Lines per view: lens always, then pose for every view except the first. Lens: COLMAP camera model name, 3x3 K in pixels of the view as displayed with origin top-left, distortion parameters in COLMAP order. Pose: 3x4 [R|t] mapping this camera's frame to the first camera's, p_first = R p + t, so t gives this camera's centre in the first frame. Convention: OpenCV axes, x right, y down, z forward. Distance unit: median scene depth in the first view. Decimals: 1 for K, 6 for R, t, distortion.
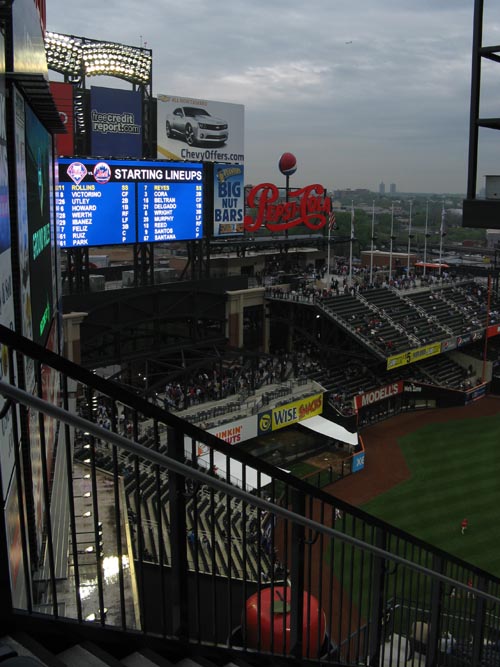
lens RADIAL K [[731.5, 0, 250.0], [0, 731.5, 333.5], [0, 0, 1]] dist [-0.216453, 0.271096]
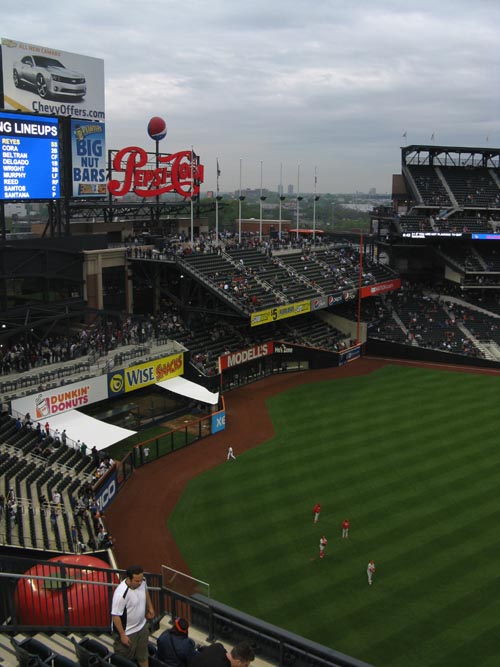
lens RADIAL K [[689.5, 0, 250.0], [0, 689.5, 333.5], [0, 0, 1]] dist [-0.189996, 0.200887]
pose [[0.990643, -0.028535, 0.133459, 0.063305], [0.026672, 0.999521, 0.015727, 0.042512], [-0.133844, -0.012020, 0.990929, 0.100051]]
